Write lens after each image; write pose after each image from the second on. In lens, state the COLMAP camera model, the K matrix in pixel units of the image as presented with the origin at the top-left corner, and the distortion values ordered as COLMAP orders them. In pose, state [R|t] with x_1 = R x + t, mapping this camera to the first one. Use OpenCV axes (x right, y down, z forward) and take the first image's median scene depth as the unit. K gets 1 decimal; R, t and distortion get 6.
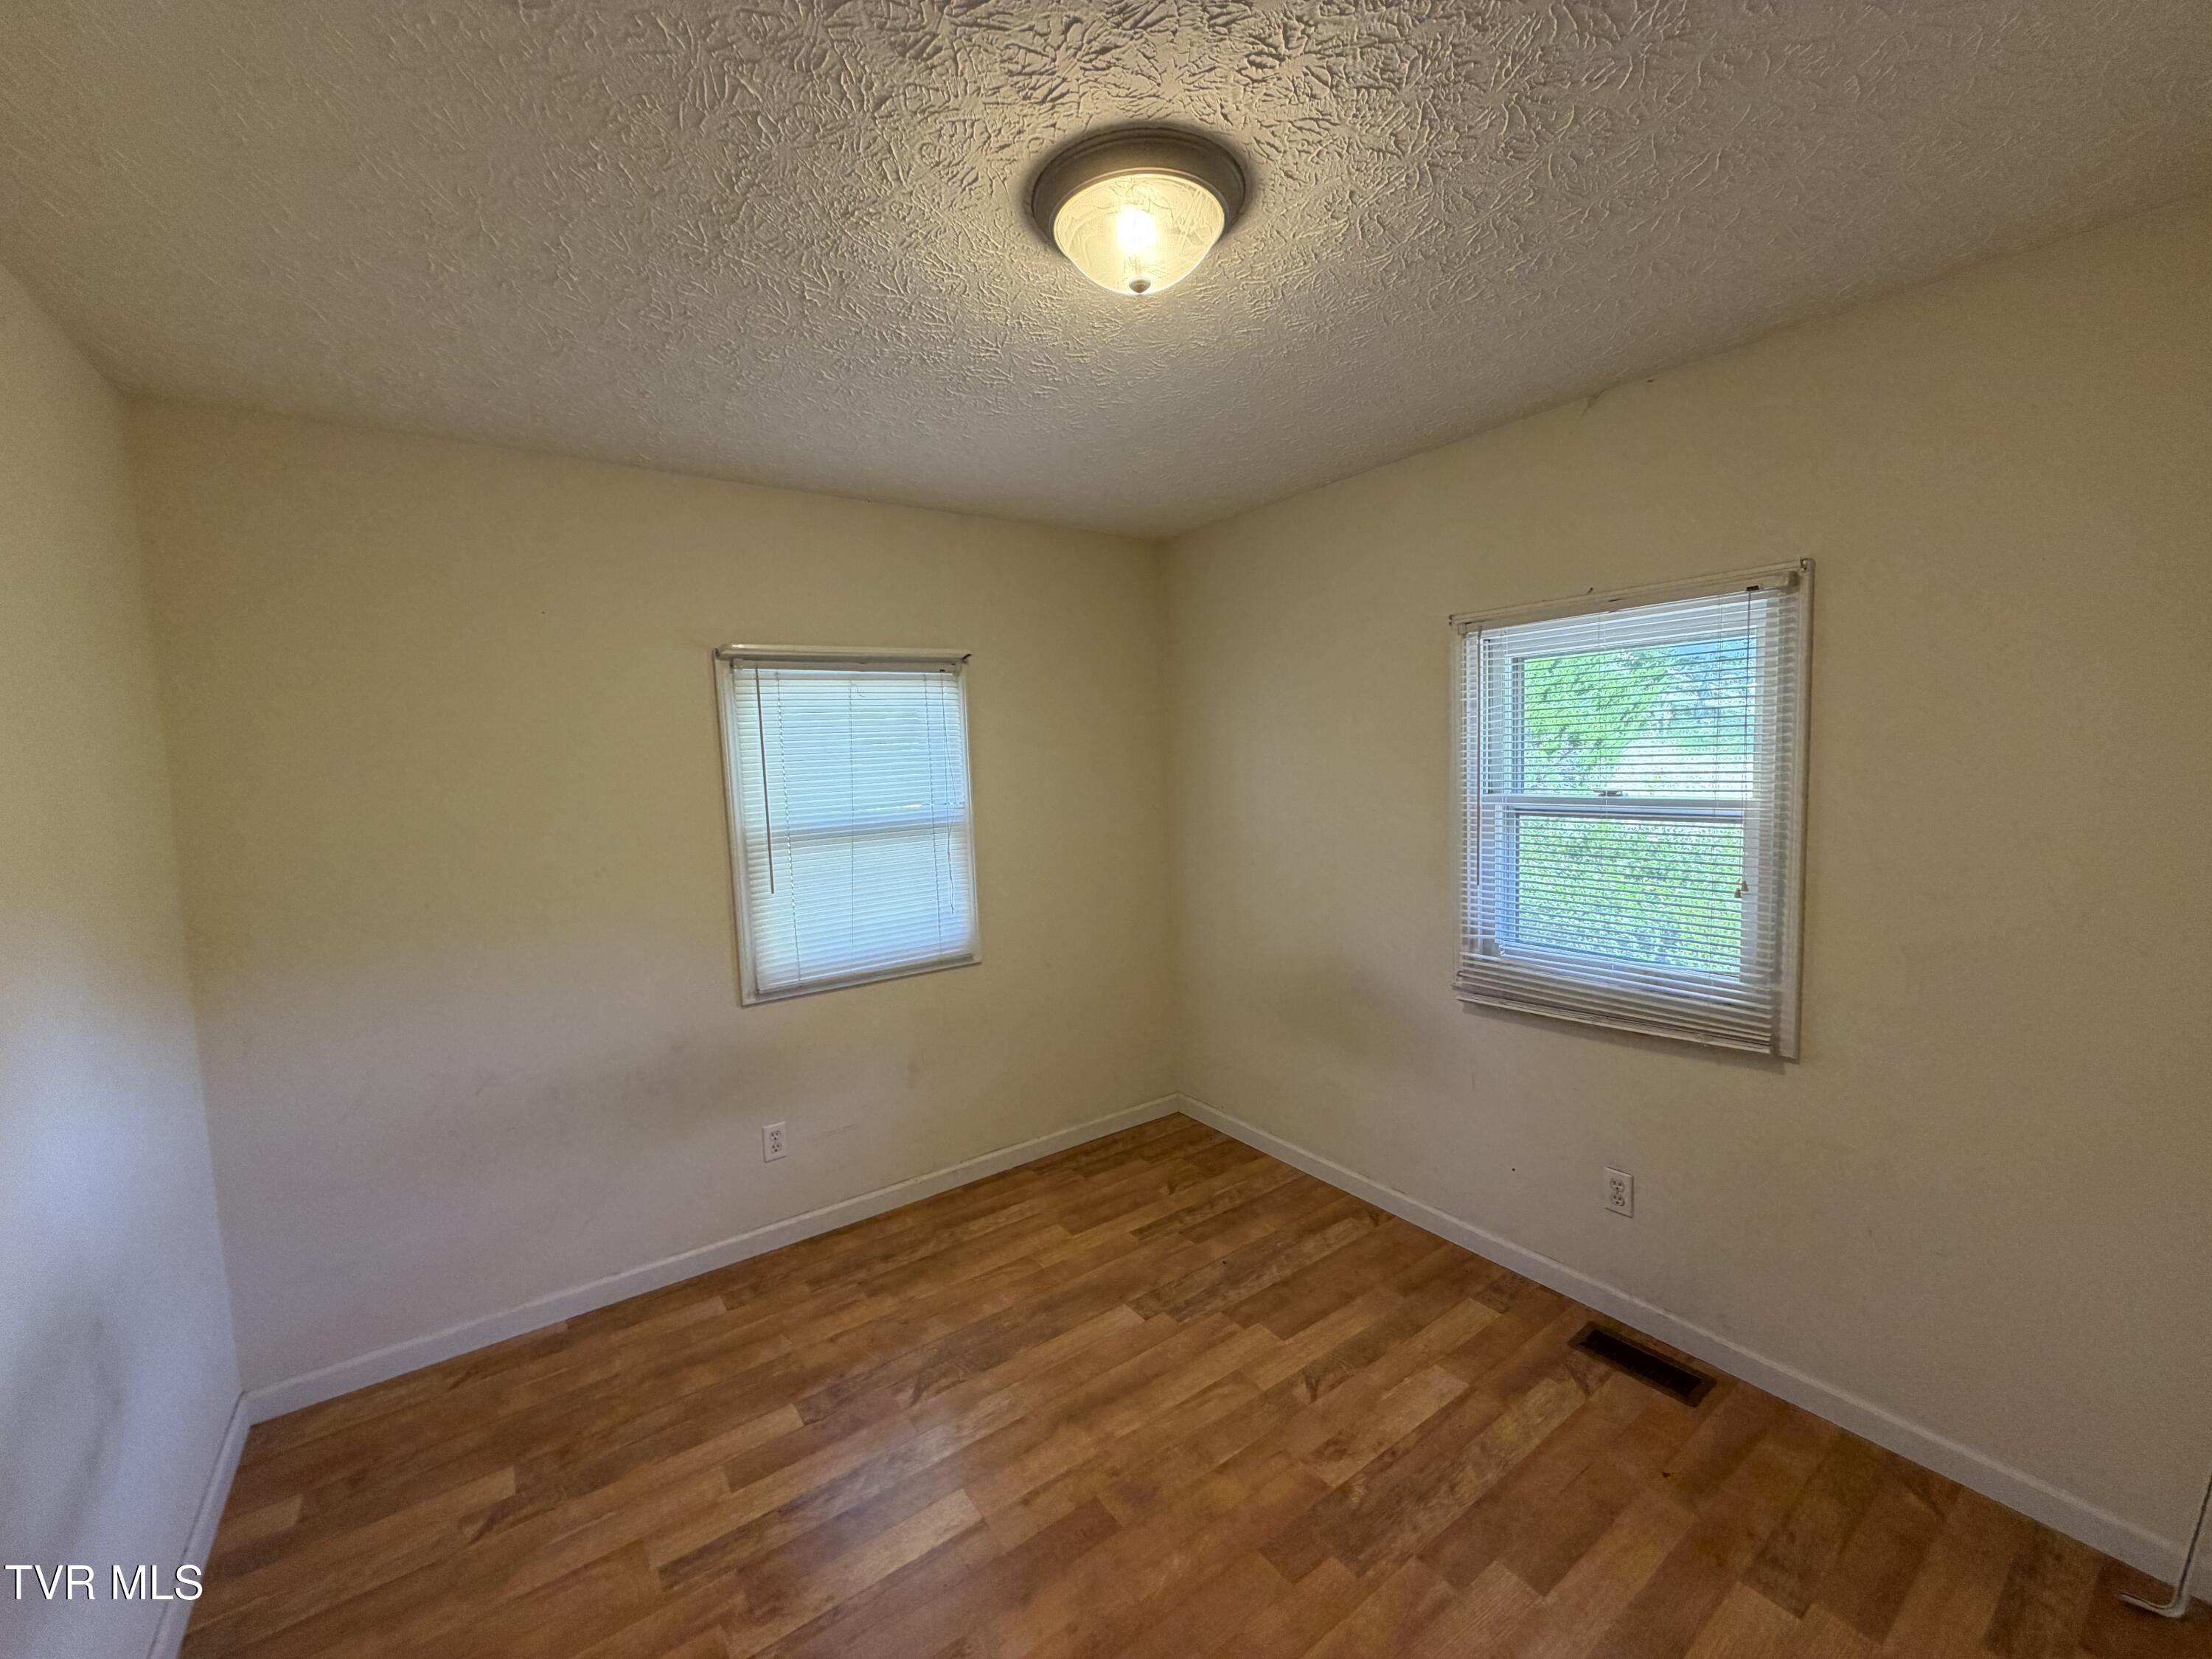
lens RADIAL K [[881.3, 0, 1097.9], [0, 881.3, 824.9], [0, 0, 1]] dist [0.002025, 0.000515]
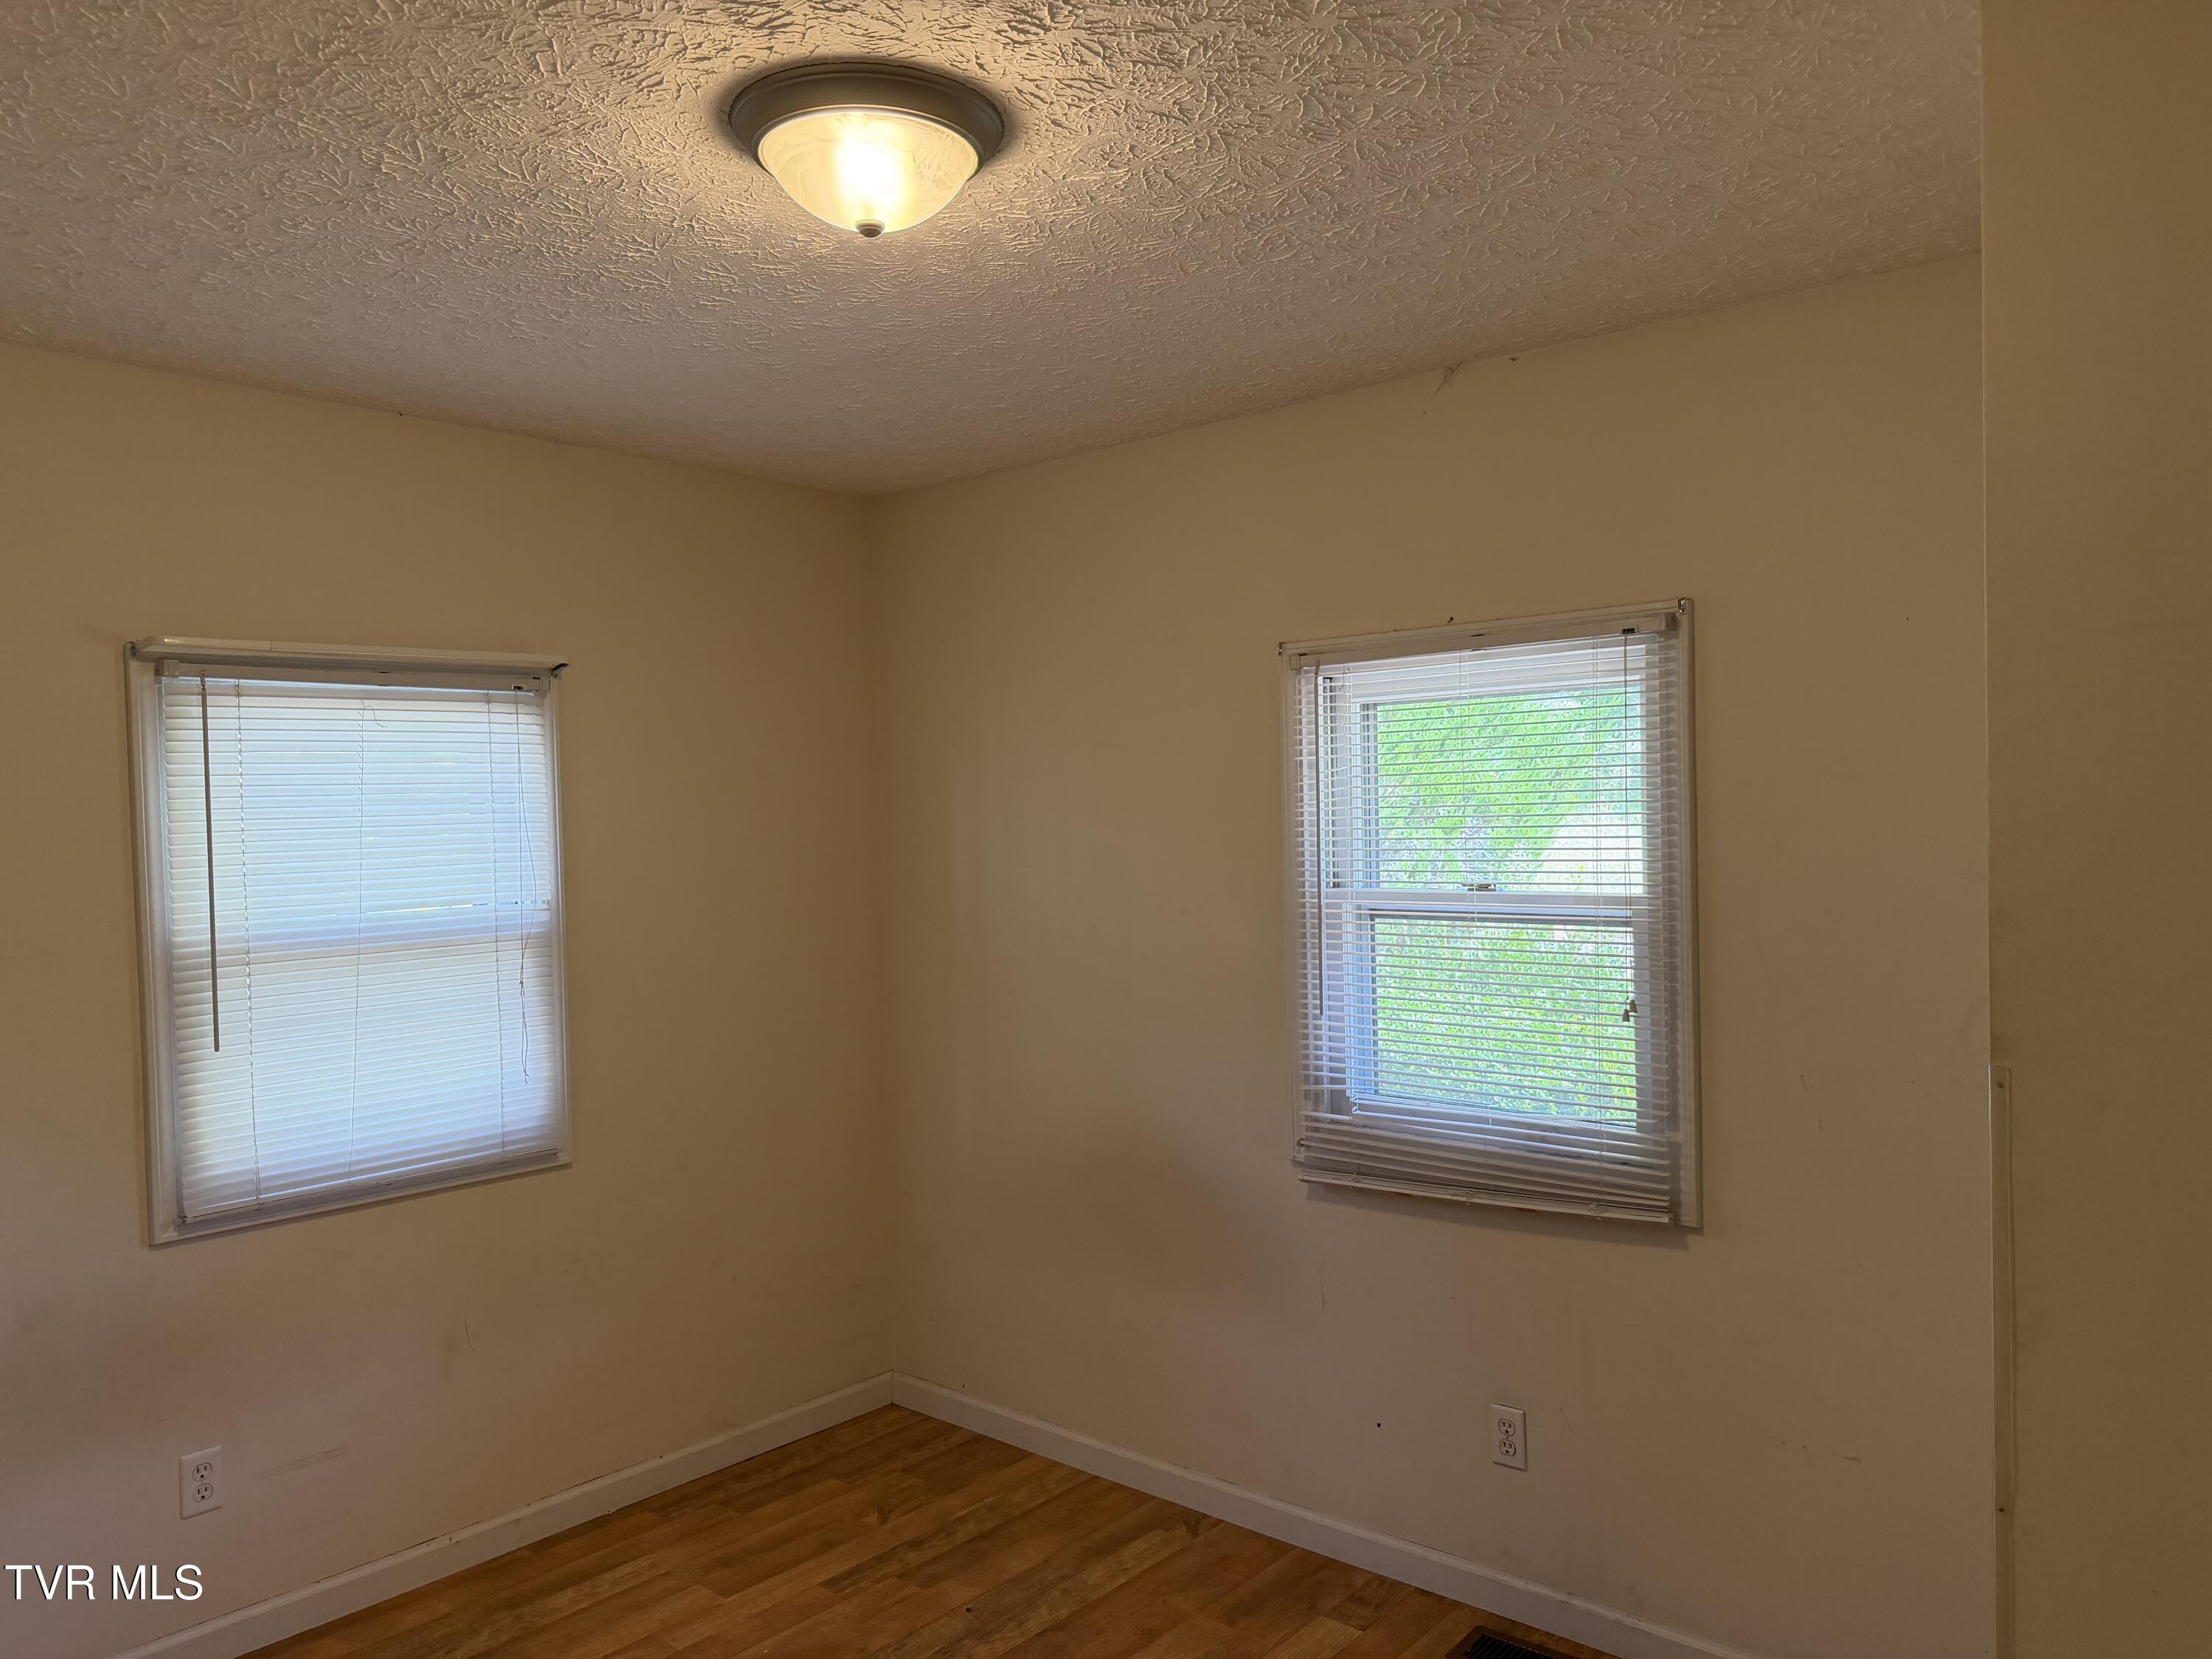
lens RADIAL K [[1525.8, 0, 1106.0], [0, 1525.8, 829.5], [0, 0, 1]] dist [0.052353, -0.061794]
pose [[0.971970, 0.013013, 0.234746, -0.034171], [0.005210, 0.997030, -0.076840, 0.012835], [-0.235049, 0.075909, 0.969015, -0.178861]]
